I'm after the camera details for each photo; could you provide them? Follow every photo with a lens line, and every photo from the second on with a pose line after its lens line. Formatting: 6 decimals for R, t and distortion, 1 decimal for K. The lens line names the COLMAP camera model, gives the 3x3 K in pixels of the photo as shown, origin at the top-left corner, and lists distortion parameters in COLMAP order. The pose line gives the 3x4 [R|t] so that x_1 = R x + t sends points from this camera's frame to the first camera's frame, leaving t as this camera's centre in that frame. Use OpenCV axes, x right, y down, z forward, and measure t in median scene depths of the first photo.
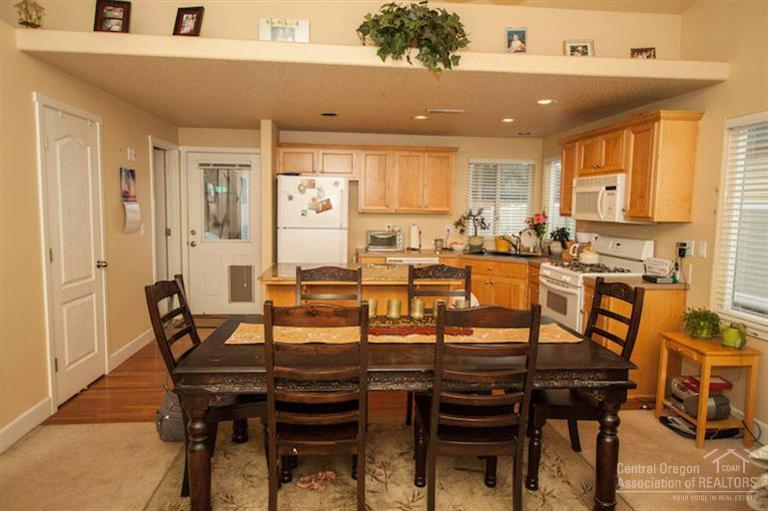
lens RADIAL K [[496.6, 0, 384.0], [0, 496.6, 255.2], [0, 0, 1]] dist [-0.004112, 0.000213]
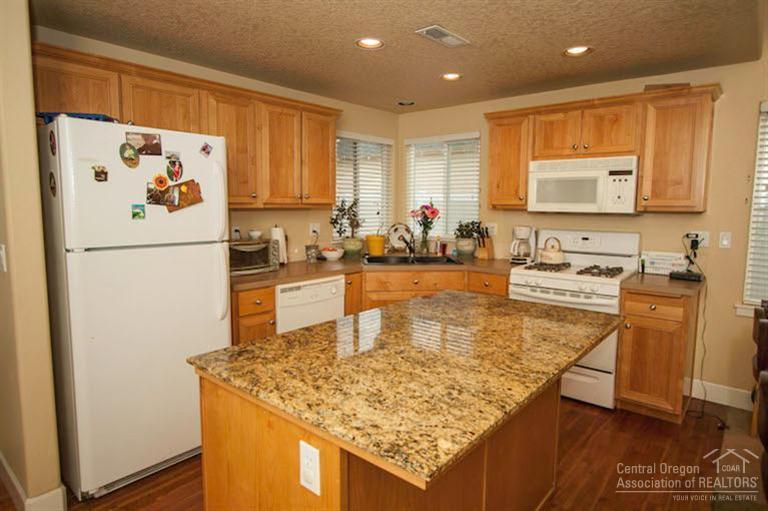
lens RADIAL K [[448.2, 0, 382.5], [0, 448.2, 253.6], [0, 0, 1]] dist [0.006174, 0.000263]
pose [[0.712544, -0.090461, 0.695771, -0.284992], [0.073088, 0.995829, 0.054623, -0.054750], [-0.697810, 0.011931, 0.716183, 0.574628]]
